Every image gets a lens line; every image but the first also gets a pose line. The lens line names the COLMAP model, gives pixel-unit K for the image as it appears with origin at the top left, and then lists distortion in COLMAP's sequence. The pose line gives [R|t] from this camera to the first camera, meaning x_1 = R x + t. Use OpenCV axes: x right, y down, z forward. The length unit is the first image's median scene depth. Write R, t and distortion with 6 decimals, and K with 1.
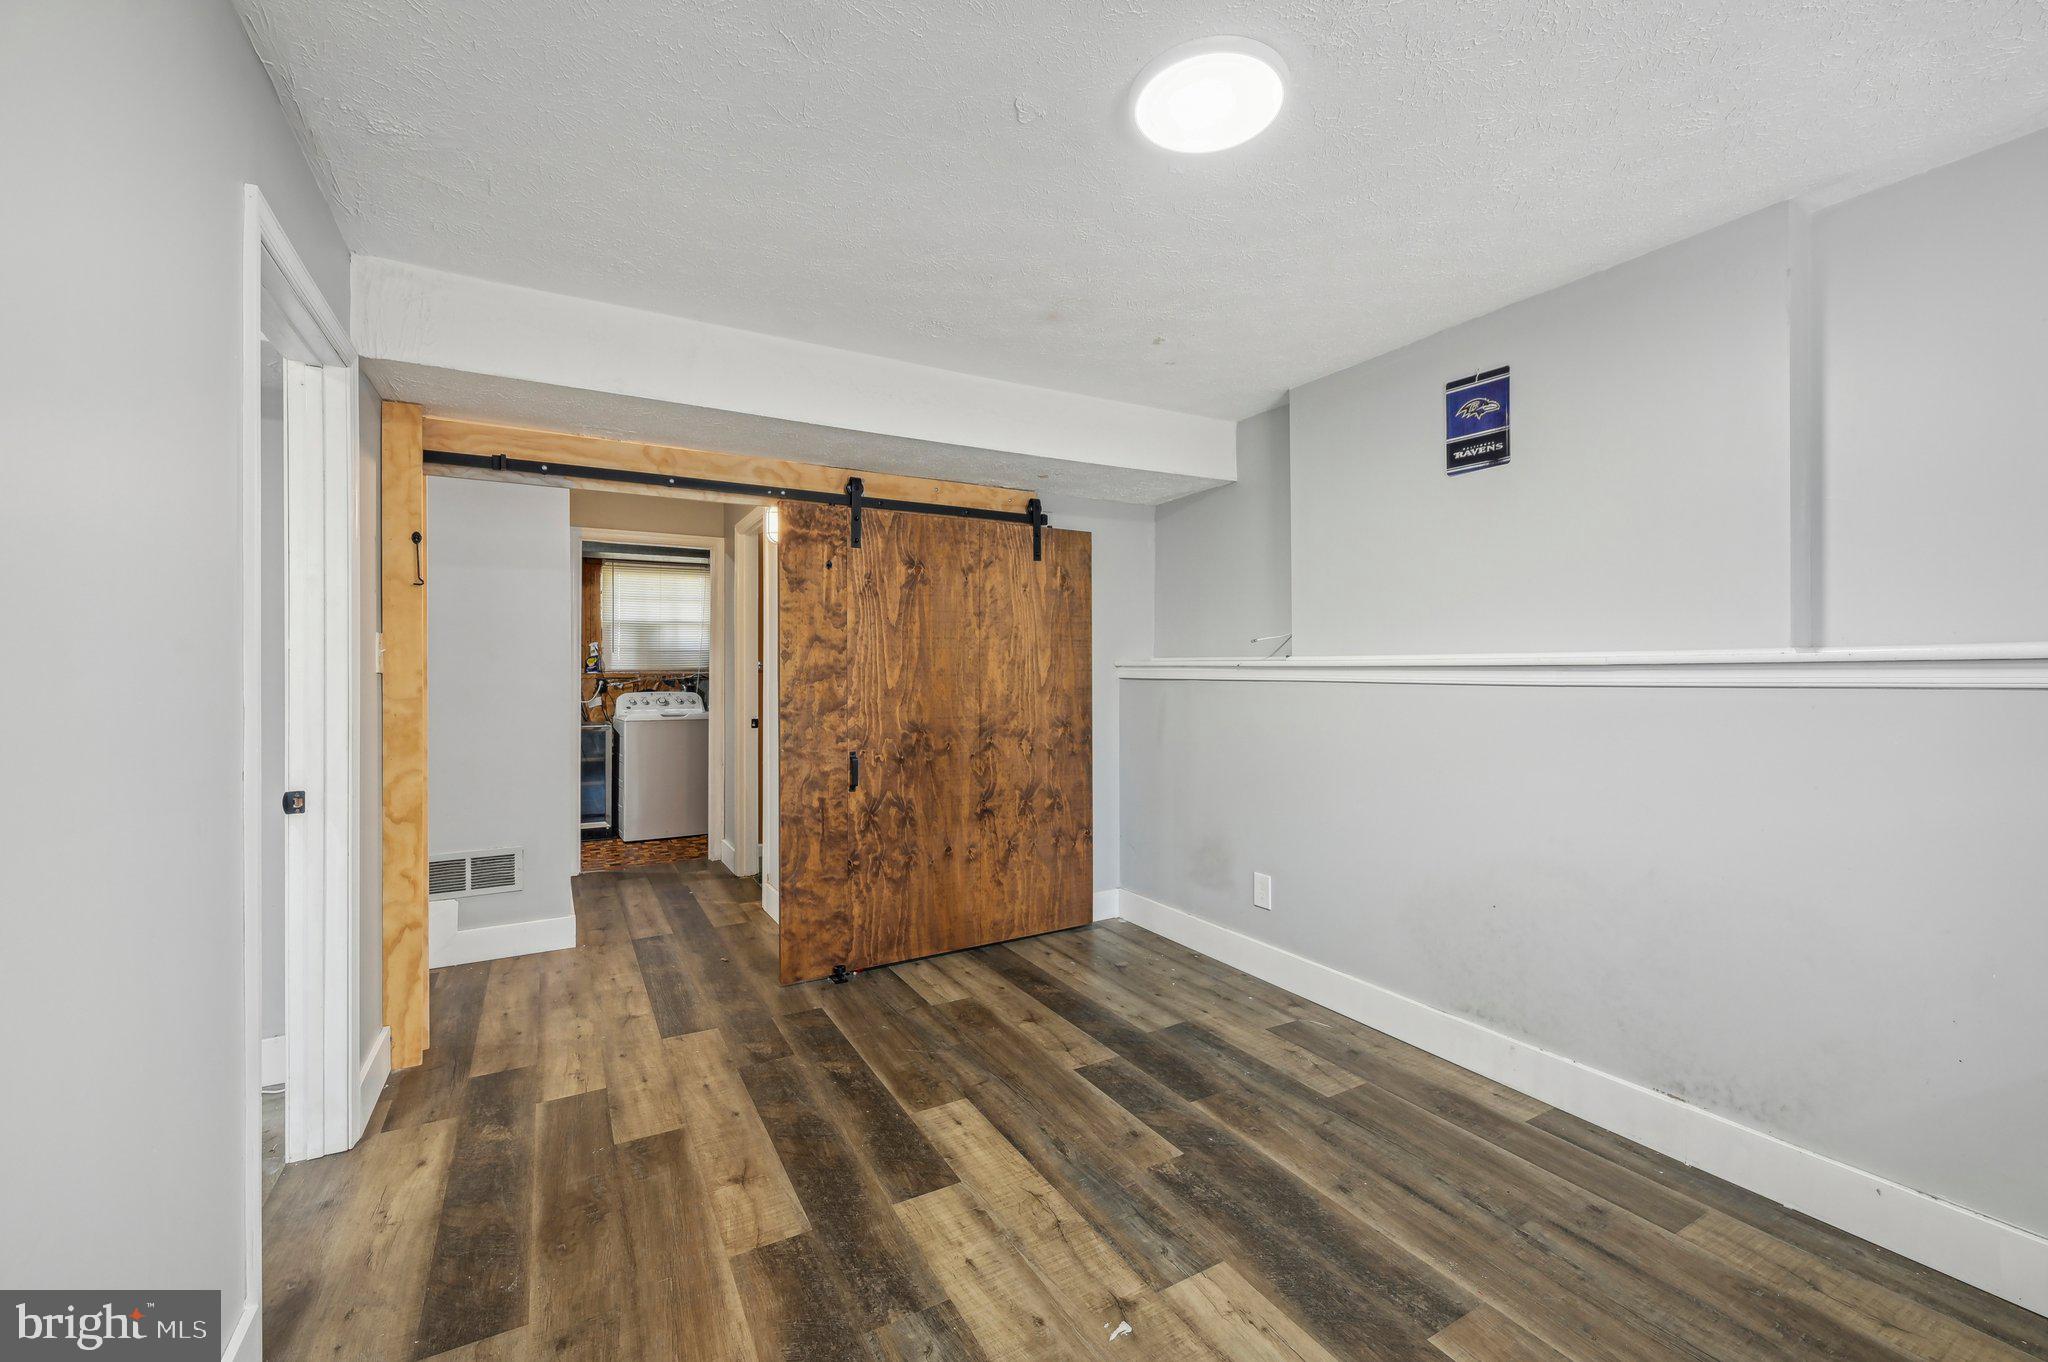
lens RADIAL K [[837.8, 0, 1030.7], [0, 837.8, 683.6], [0, 0, 1]] dist [0.000902, 0.000148]
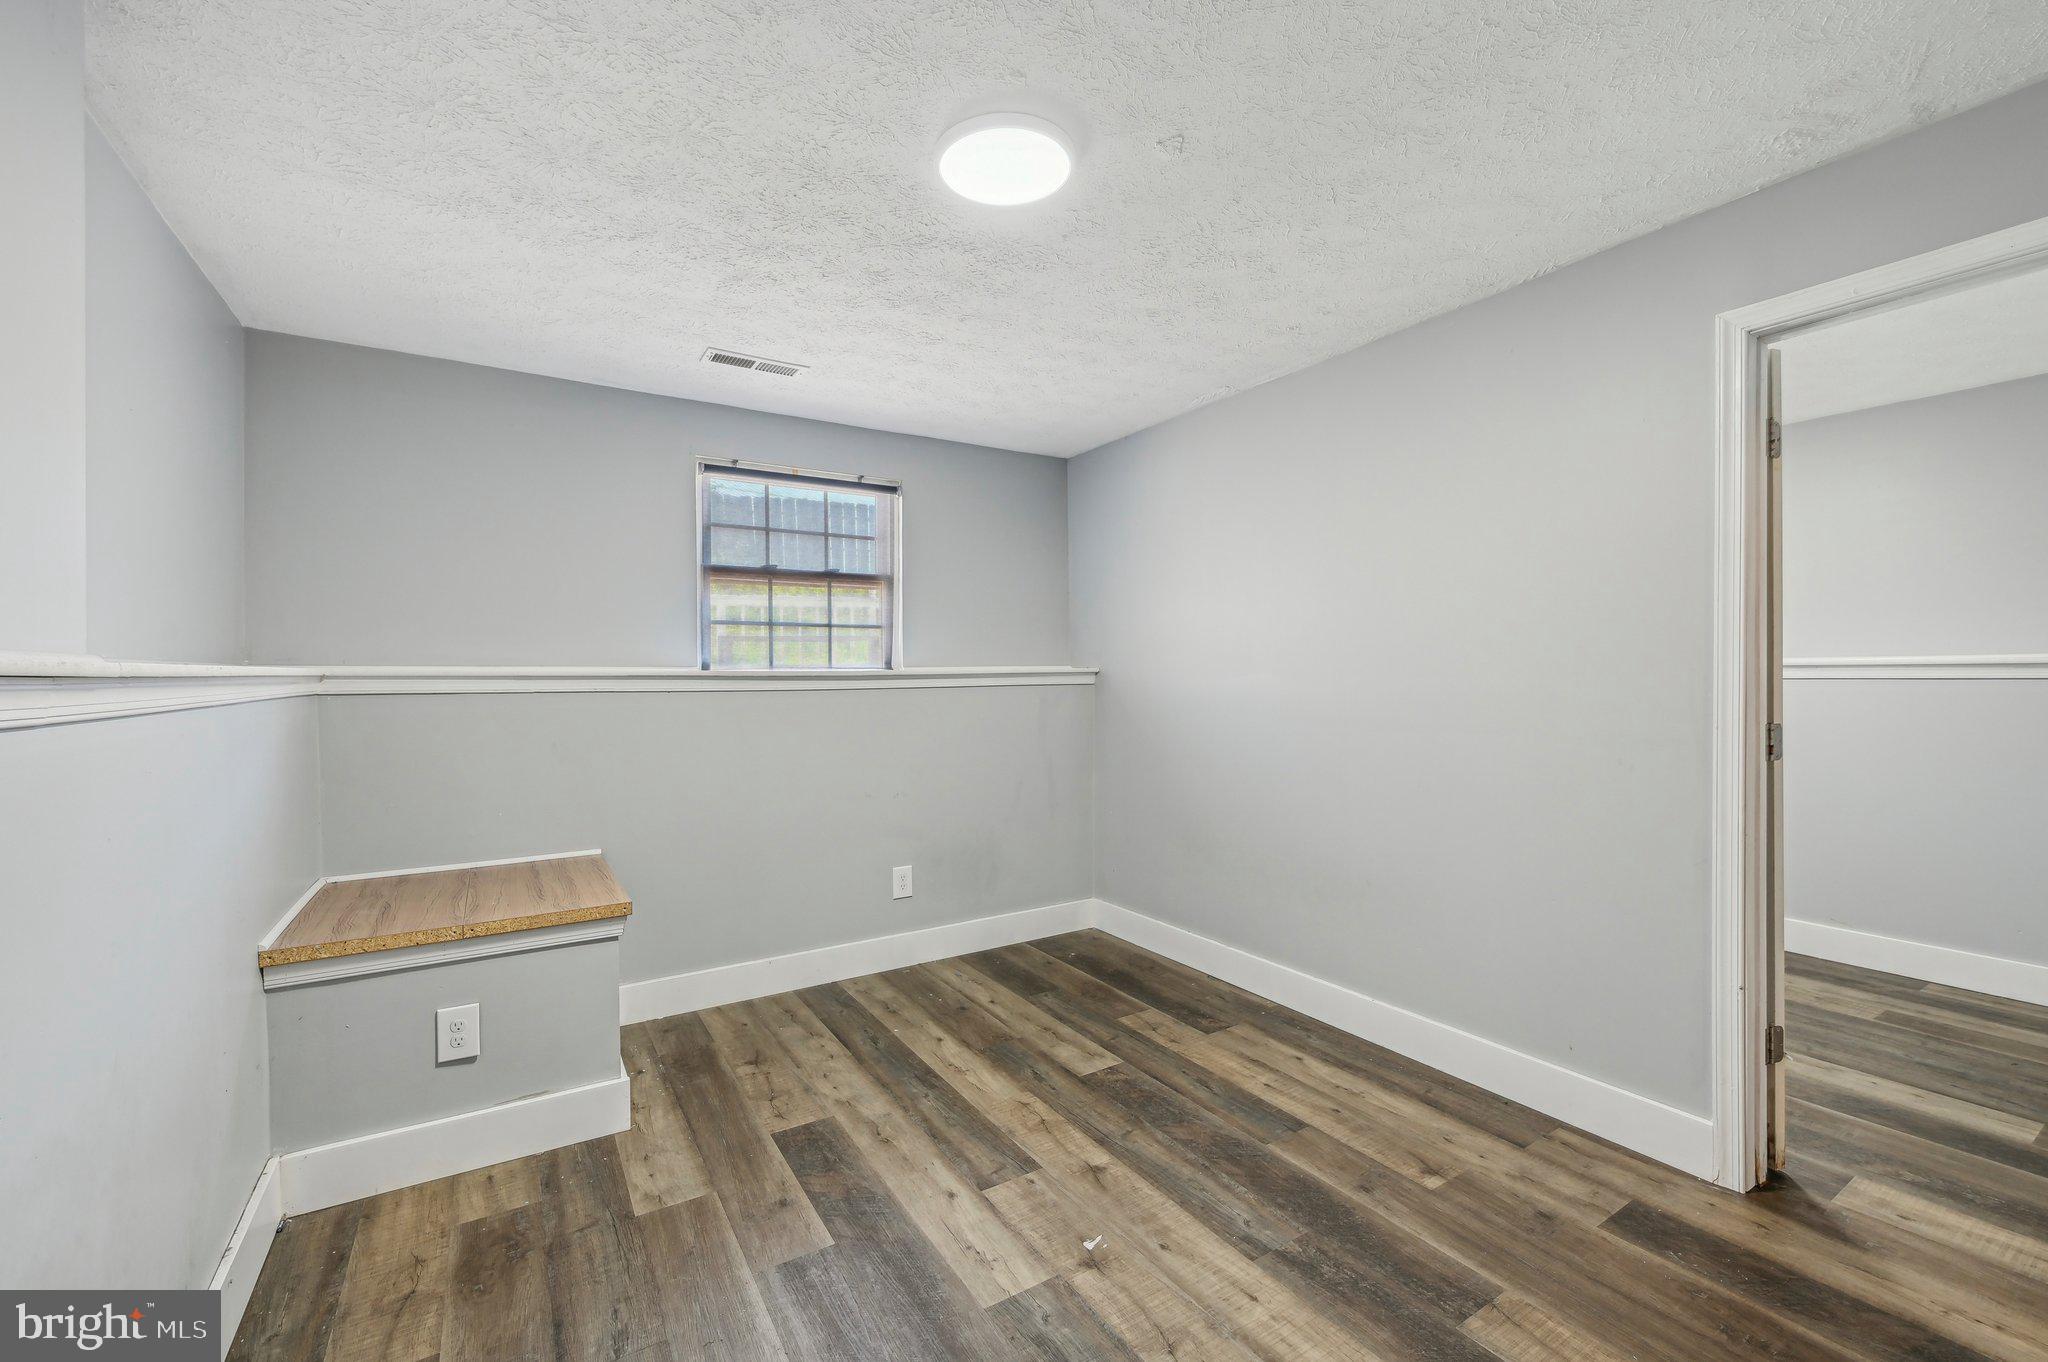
lens RADIAL K [[849.9, 0, 1027.5], [0, 849.9, 678.2], [0, 0, 1]] dist [0.002268, 0.000231]
pose [[-0.999045, 0.013146, -0.041668, 0.189236], [0.012534, 0.999810, 0.014918, -0.025617], [0.041857, 0.014382, -0.999020, 1.729427]]
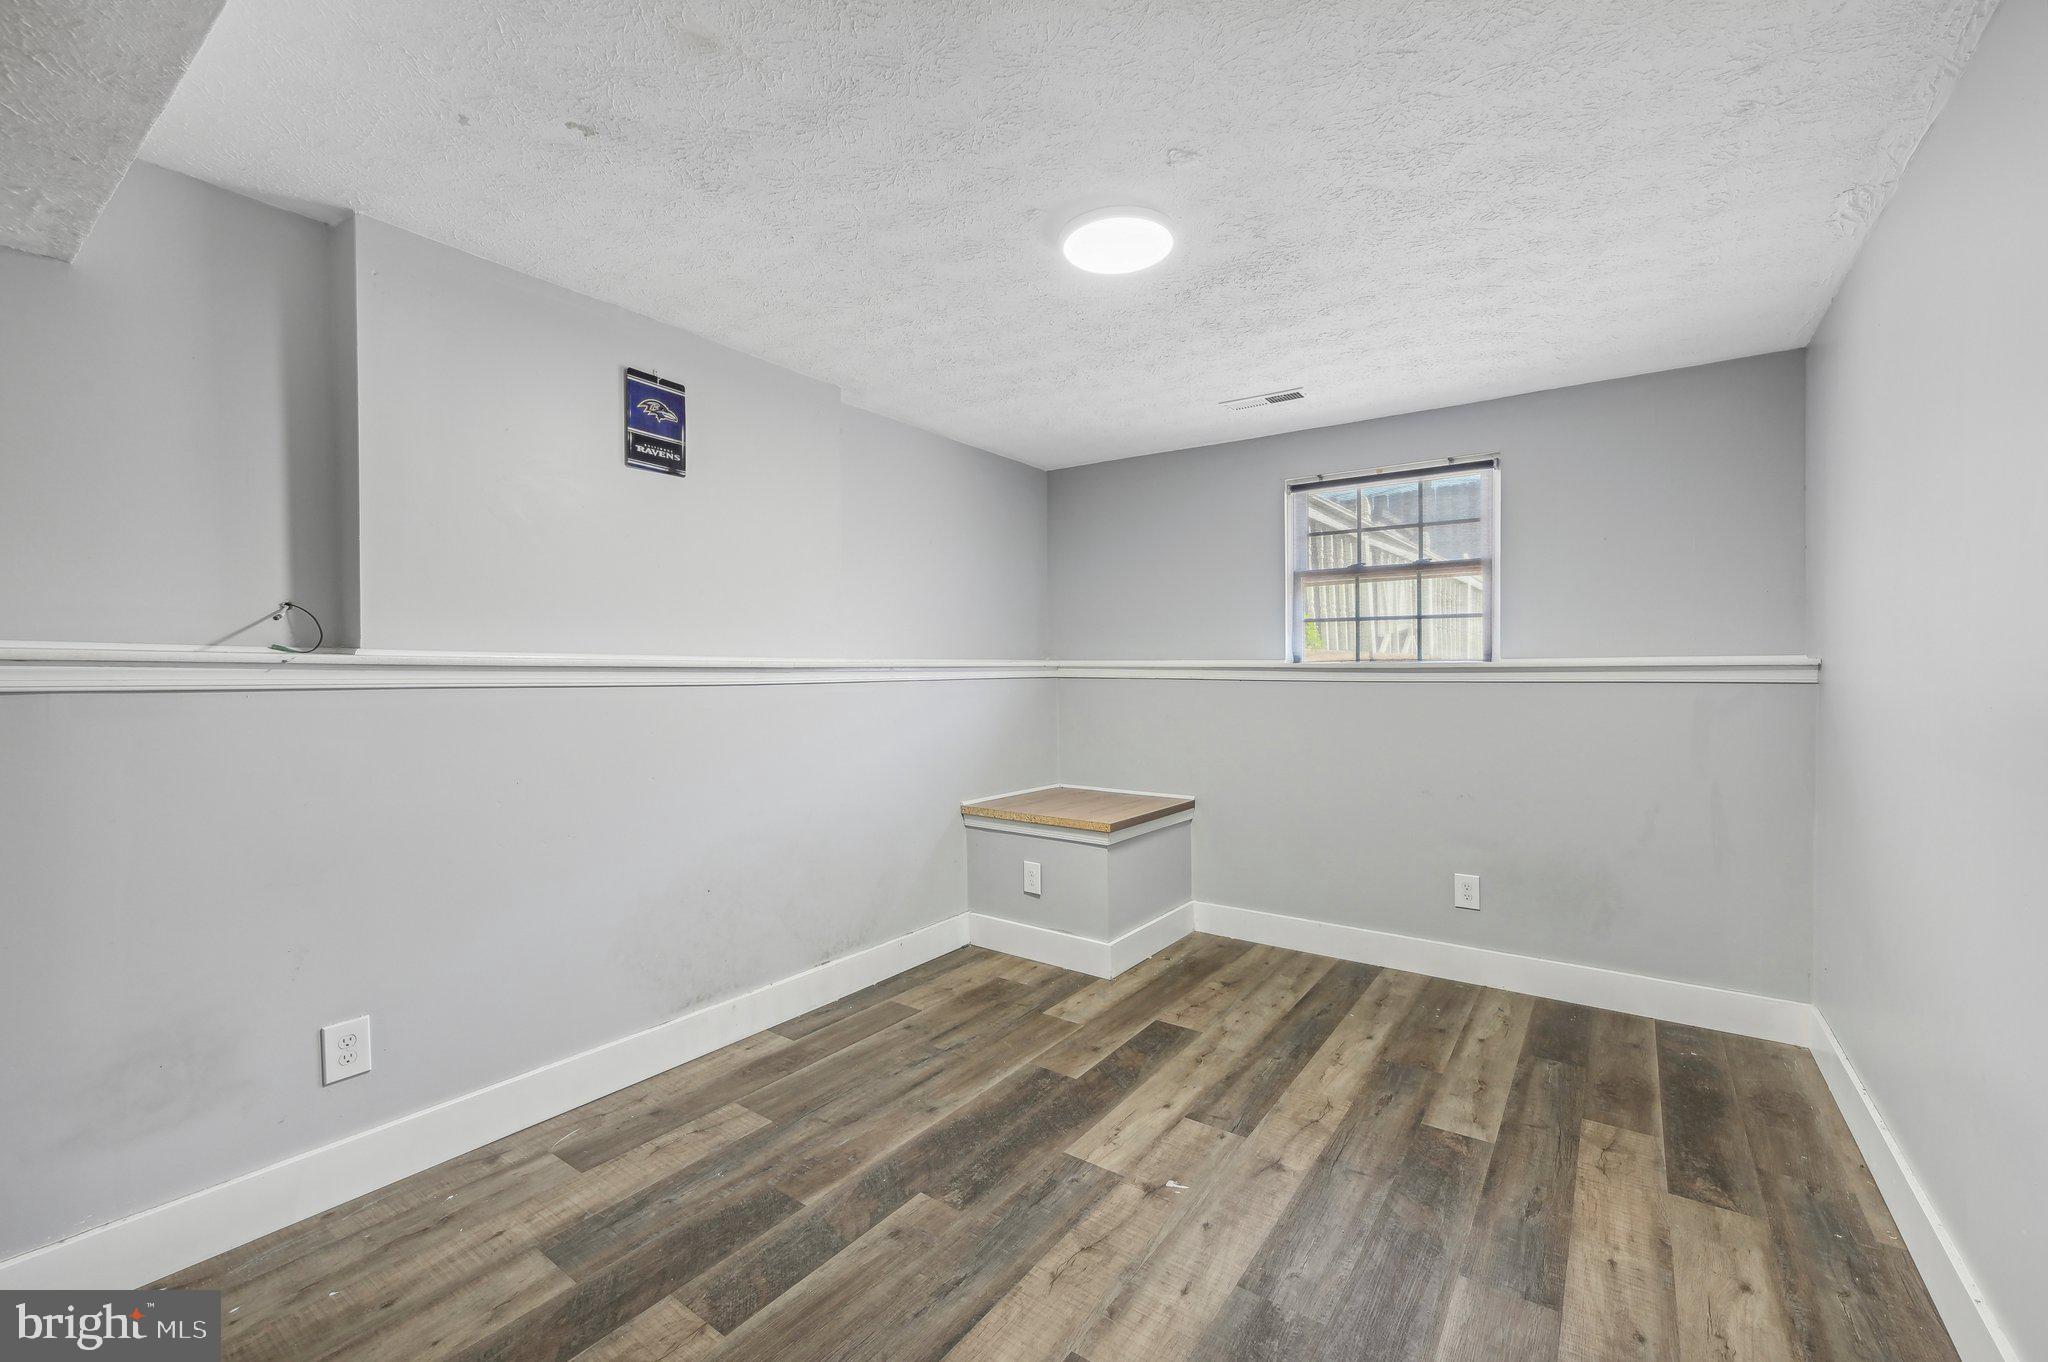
lens RADIAL K [[837.8, 0, 1030.7], [0, 837.8, 683.6], [0, 0, 1]] dist [0.000902, 0.000148]
pose [[-0.418672, -0.009611, 0.908086, -0.764821], [0.013694, 0.999764, 0.016894, -0.017020], [-0.908034, 0.019508, -0.418442, 1.375857]]
